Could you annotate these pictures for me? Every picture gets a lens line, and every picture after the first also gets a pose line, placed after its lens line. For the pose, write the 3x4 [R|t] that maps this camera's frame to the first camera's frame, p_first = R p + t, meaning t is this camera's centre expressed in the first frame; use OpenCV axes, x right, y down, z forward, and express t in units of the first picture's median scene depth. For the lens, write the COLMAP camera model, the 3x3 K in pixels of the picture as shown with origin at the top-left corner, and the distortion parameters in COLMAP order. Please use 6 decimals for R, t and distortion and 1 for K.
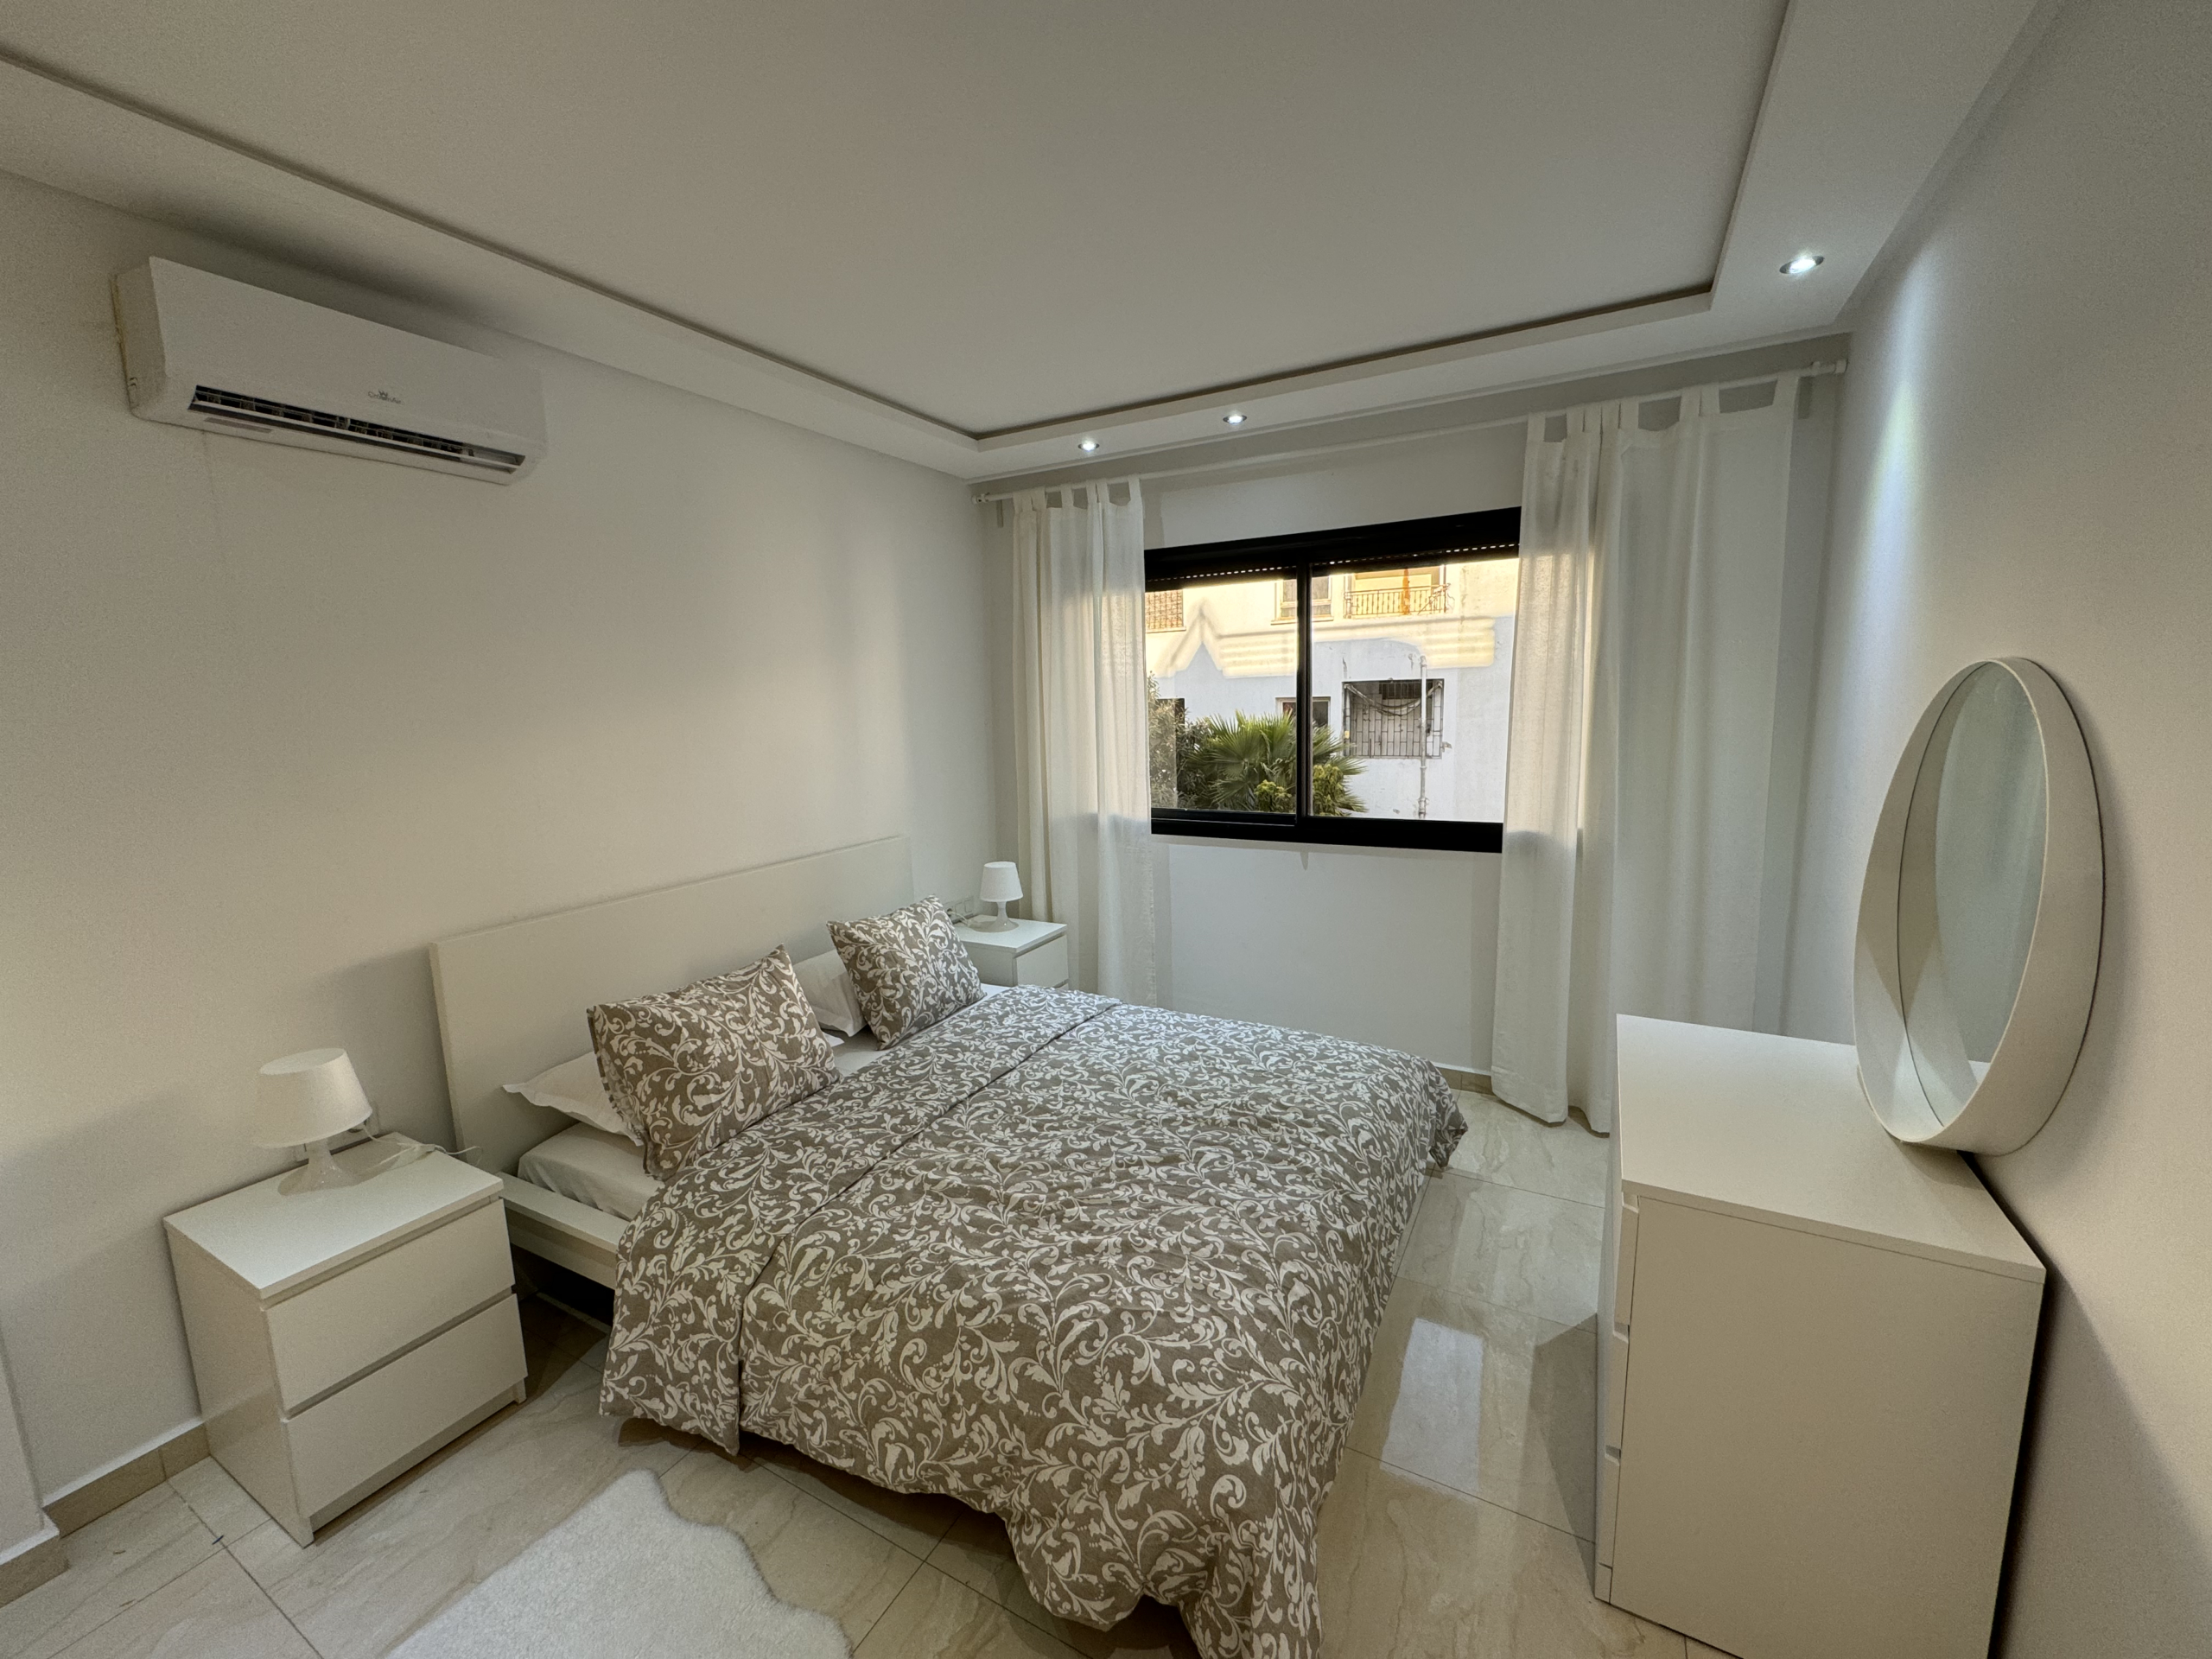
lens RADIAL K [[882.2, 0, 1111.7], [0, 882.2, 829.1], [0, 0, 1]] dist [0.000380, 0.000241]
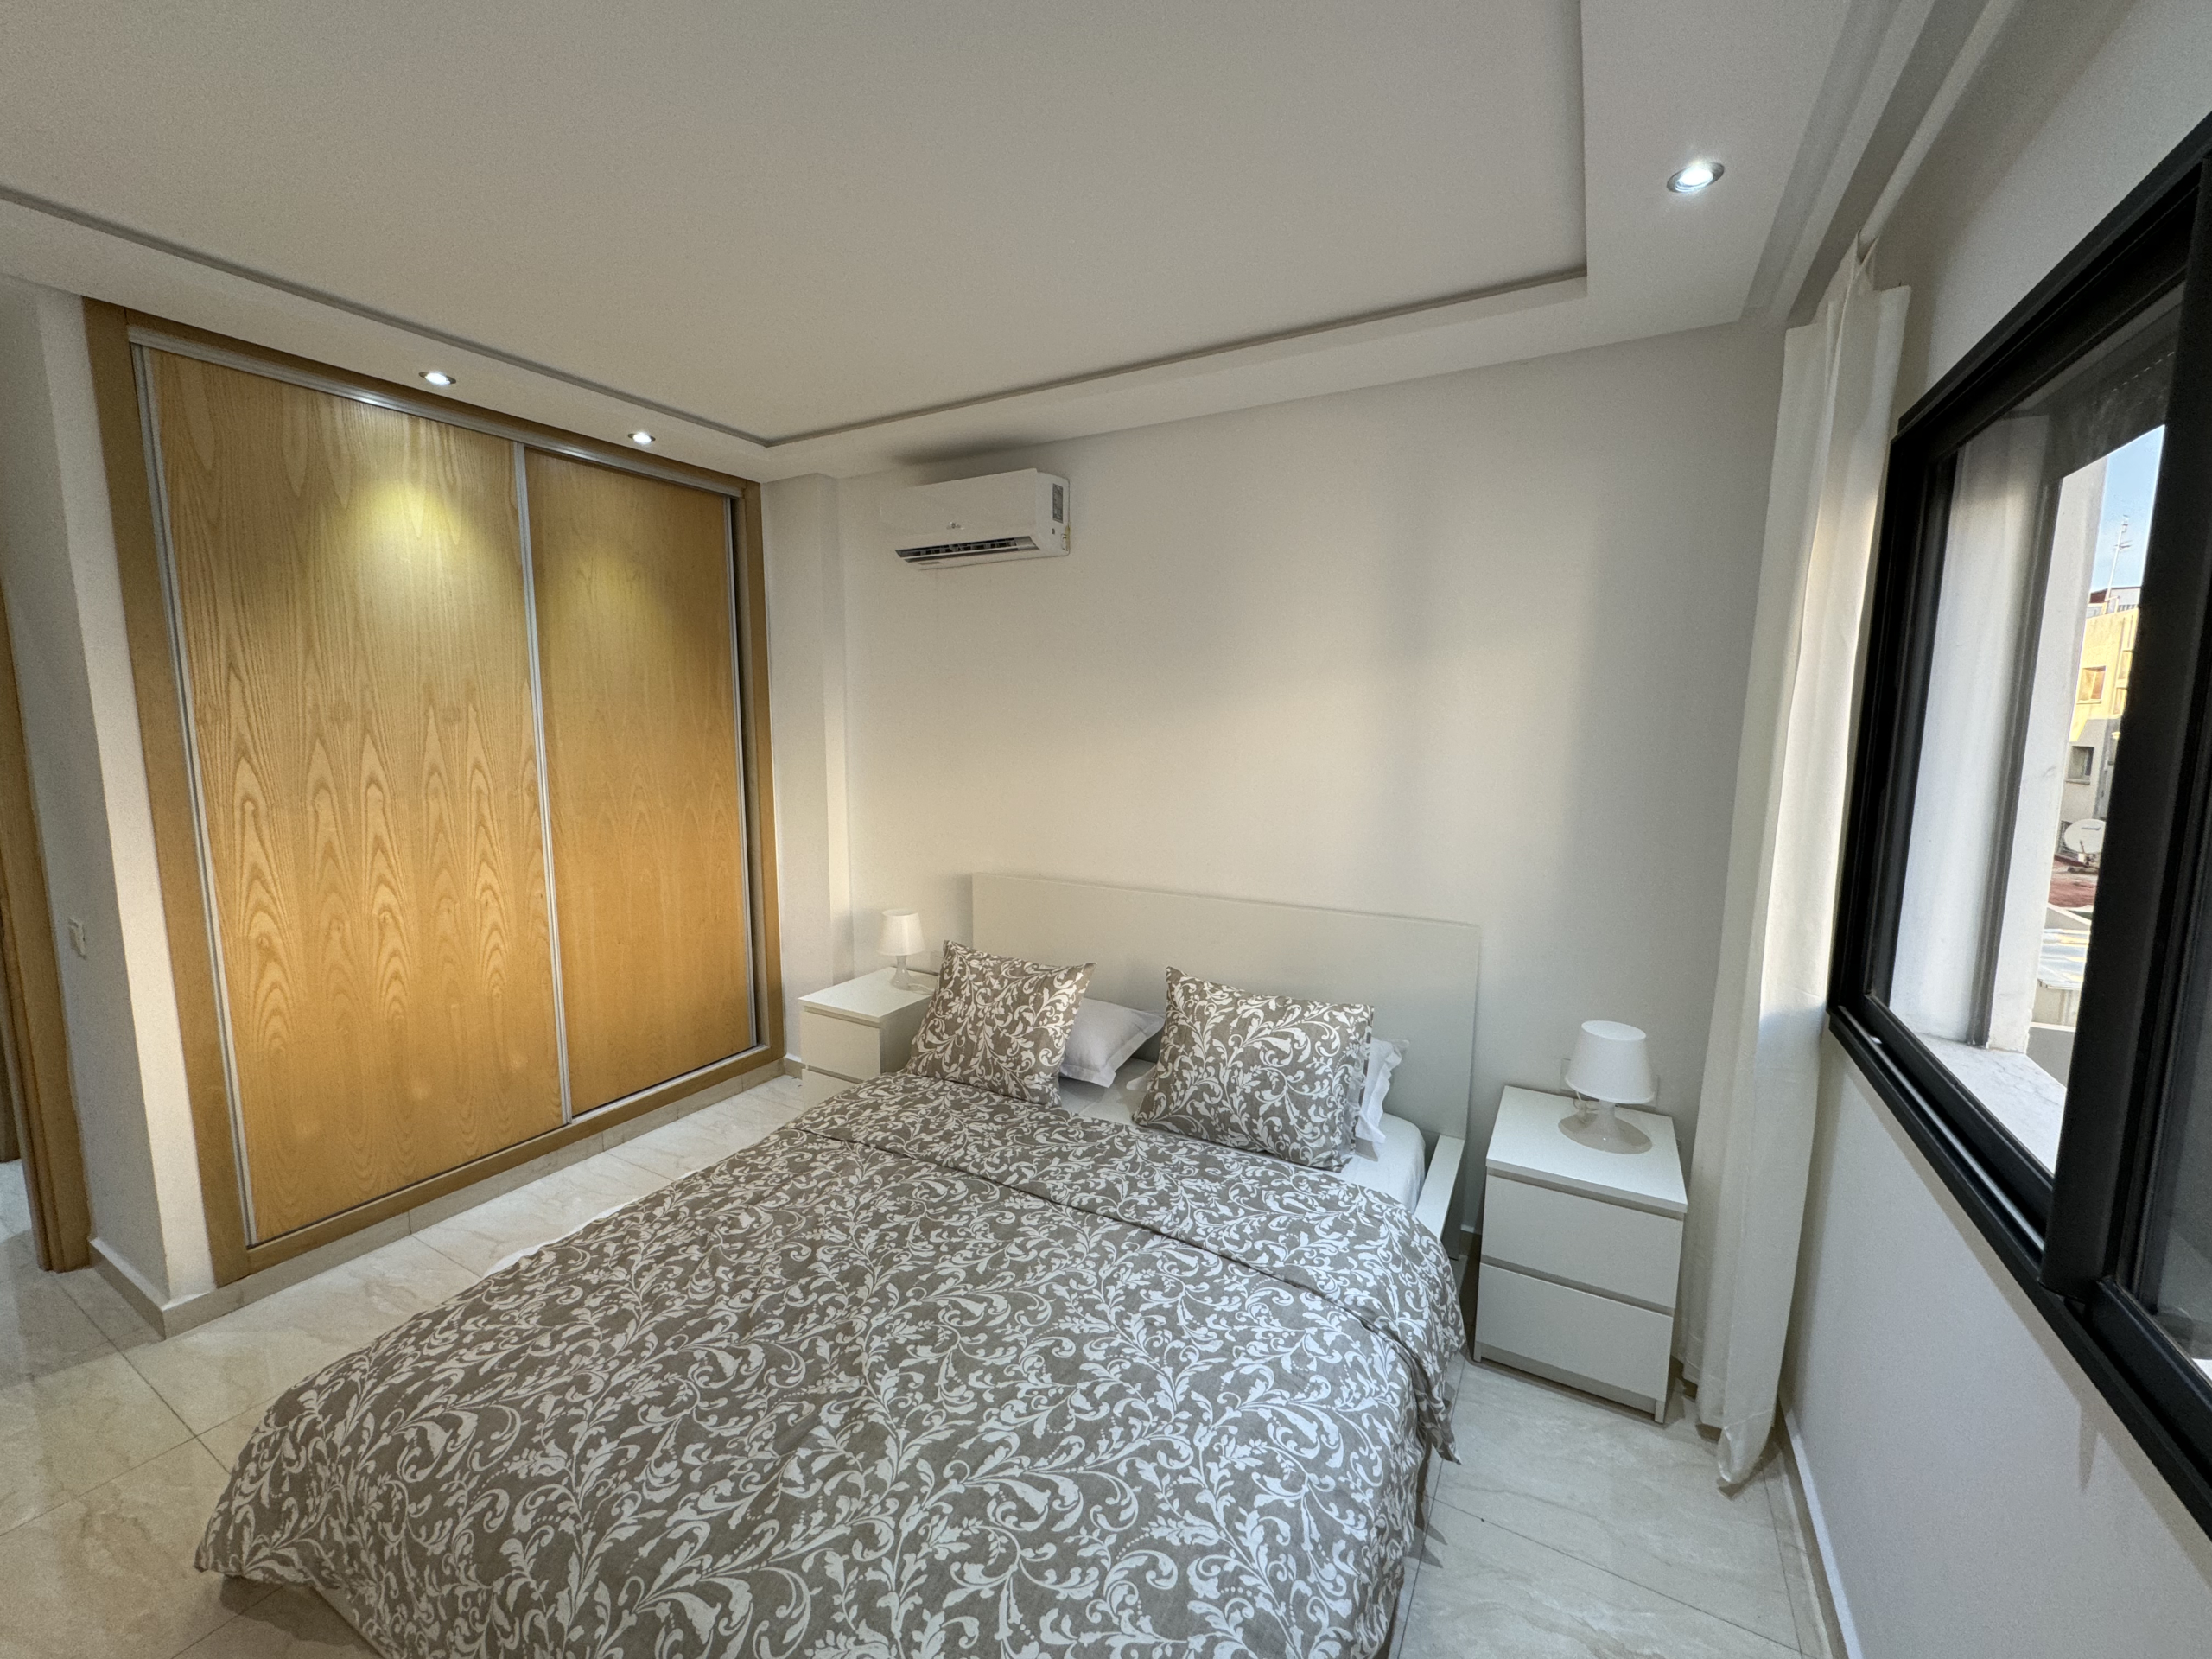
lens RADIAL K [[882.2, 0, 1102.7], [0, 882.2, 827.8], [0, 0, 1]] dist [0.000380, 0.000241]
pose [[-0.013502, 0.156160, -0.987639, 0.638477], [-0.153242, 0.975738, 0.156373, -0.191922], [0.988096, 0.153459, 0.010756, 1.023228]]
